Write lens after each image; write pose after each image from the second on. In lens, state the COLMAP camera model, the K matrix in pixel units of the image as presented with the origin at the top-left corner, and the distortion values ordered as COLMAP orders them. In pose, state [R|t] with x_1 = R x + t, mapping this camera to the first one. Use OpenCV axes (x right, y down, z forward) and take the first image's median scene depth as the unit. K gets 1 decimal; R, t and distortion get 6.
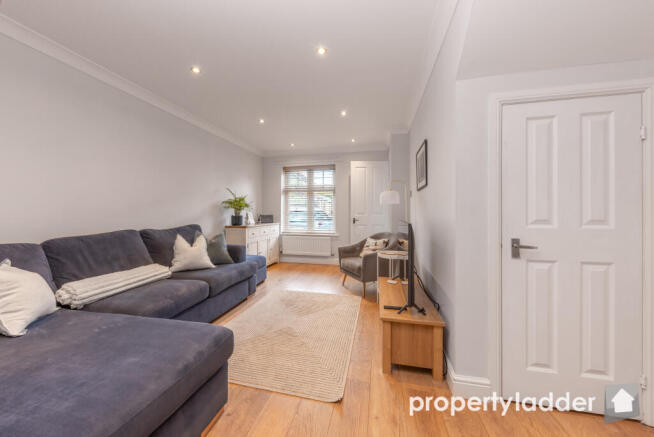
lens RADIAL K [[224.7, 0, 328.2], [0, 224.7, 219.6], [0, 0, 1]] dist [0.009876, -0.004450]
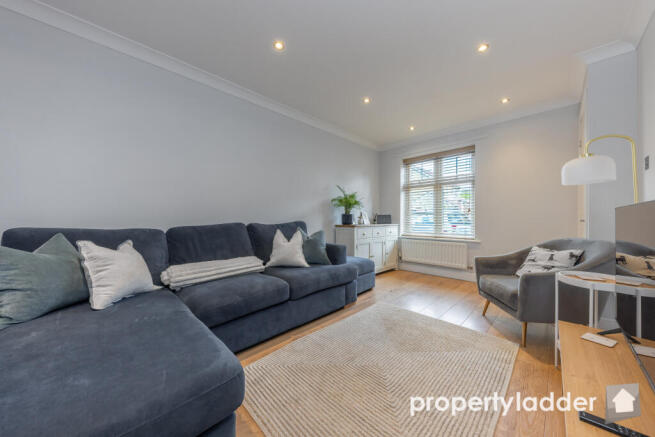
lens RADIAL K [[225.0, 0, 328.7], [0, 225.0, 219.6], [0, 0, 1]] dist [0.009876, -0.004450]
pose [[0.842445, -0.001193, -0.538781, 0.047737], [-0.010227, 0.999782, -0.018205, 0.030774], [0.538685, 0.020846, 0.842249, 0.222904]]
